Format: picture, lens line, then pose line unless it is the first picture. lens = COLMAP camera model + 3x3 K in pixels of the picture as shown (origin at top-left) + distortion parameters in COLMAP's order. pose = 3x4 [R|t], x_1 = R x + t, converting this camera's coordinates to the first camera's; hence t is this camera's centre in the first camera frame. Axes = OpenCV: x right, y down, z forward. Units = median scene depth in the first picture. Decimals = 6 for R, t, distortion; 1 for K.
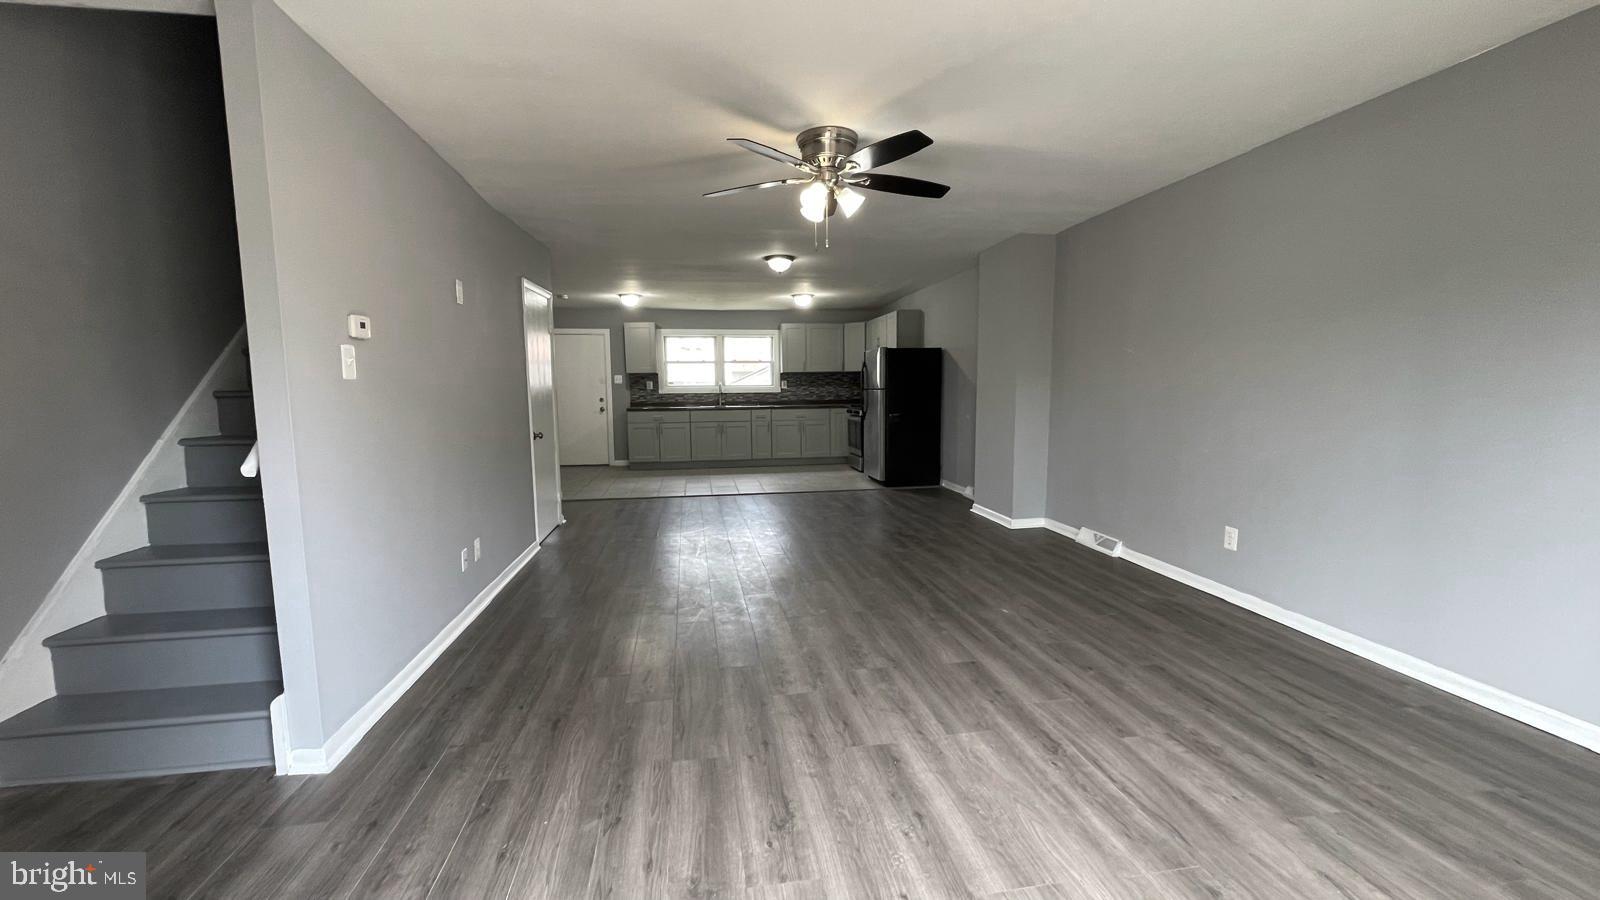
lens RADIAL K [[638.5, 0, 798.4], [0, 638.5, 450.0], [0, 0, 1]] dist [0.003141, 0.000201]
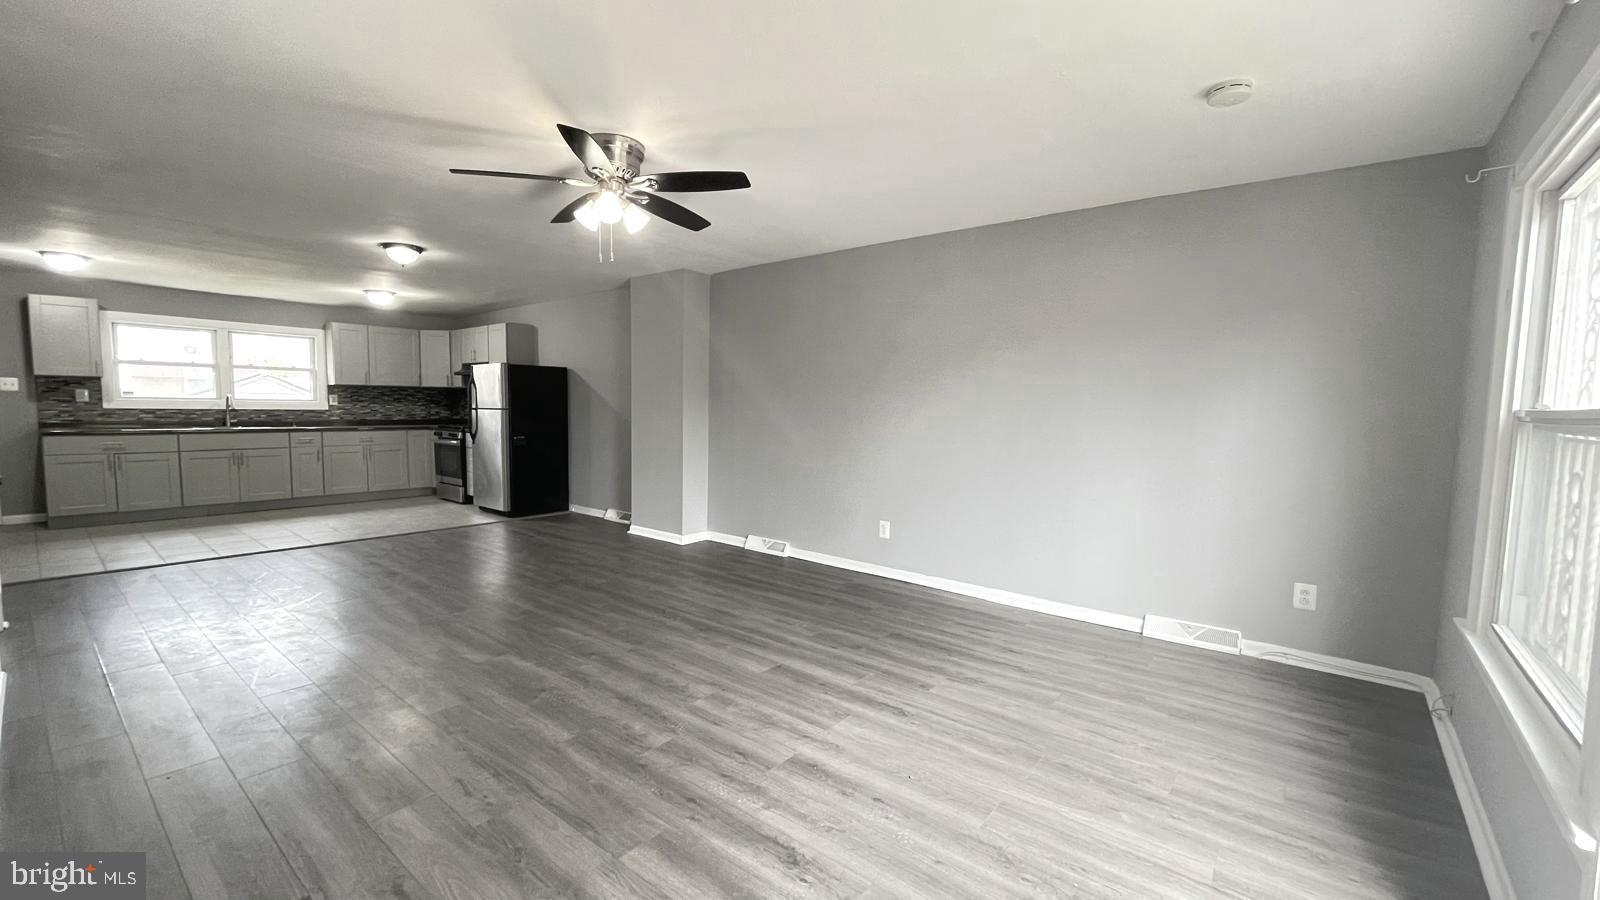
lens RADIAL K [[638.5, 0, 797.0], [0, 638.5, 454.0], [0, 0, 1]] dist [0.003141, 0.000201]
pose [[0.760696, -0.028099, 0.648499, -0.317216], [0.043494, 0.999024, -0.007732, -0.016007], [-0.647649, 0.034087, 0.761176, 0.109601]]
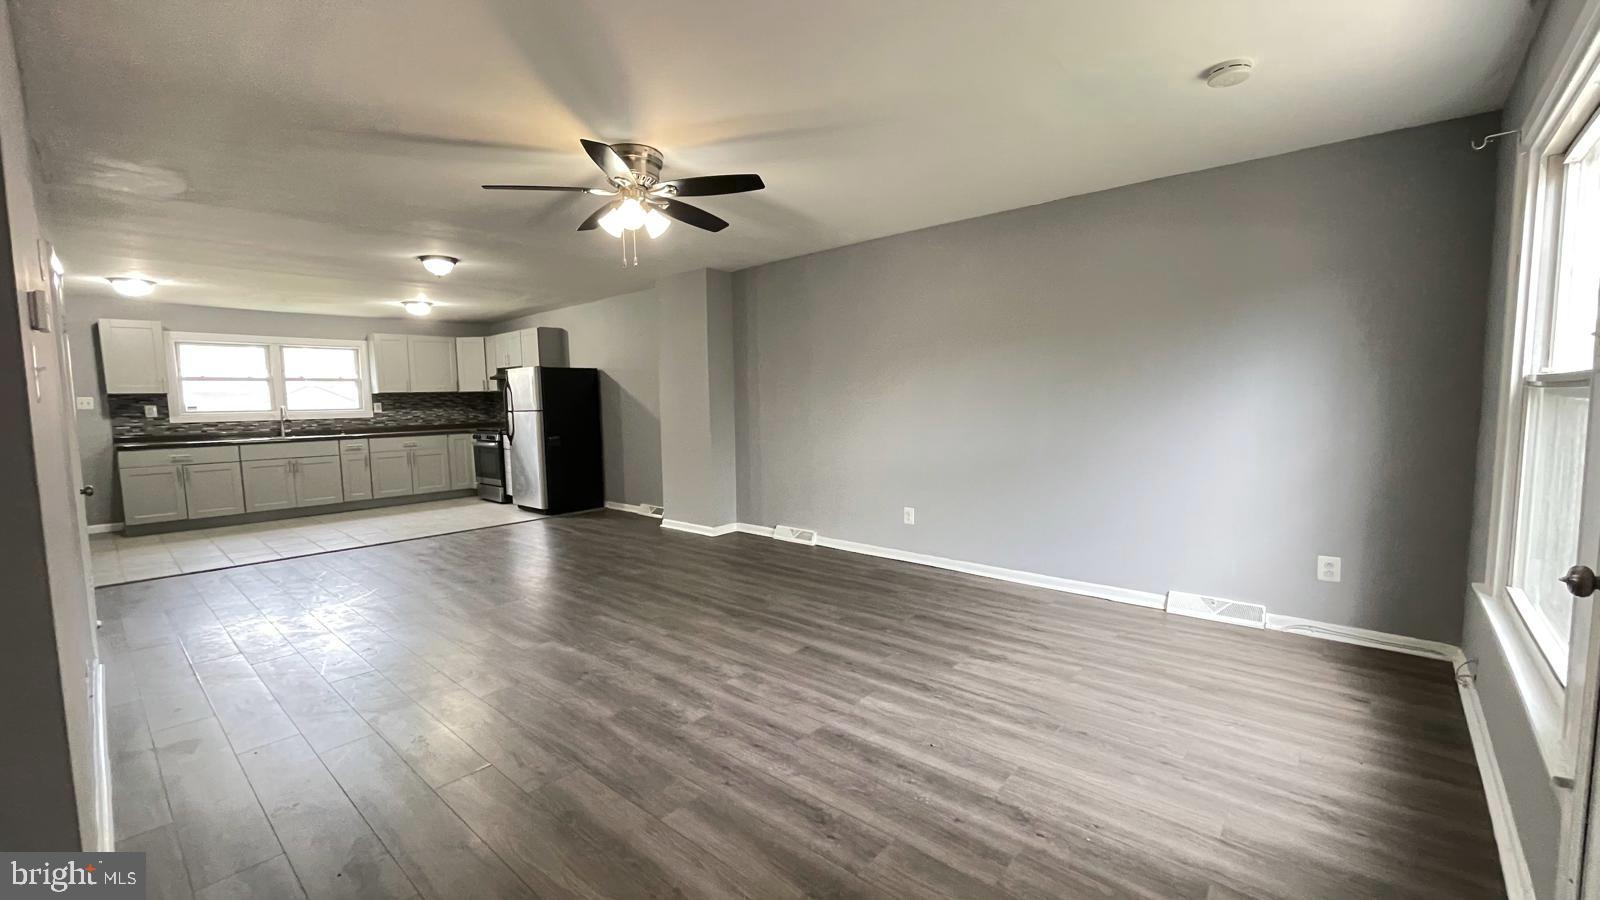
lens RADIAL K [[638.5, 0, 797.3], [0, 638.5, 453.0], [0, 0, 1]] dist [0.003141, 0.000201]
pose [[0.787990, -0.058598, 0.612893, -0.330515], [0.074901, 0.997191, -0.000958, -0.010331], [-0.611115, 0.046661, 0.790165, 0.077474]]
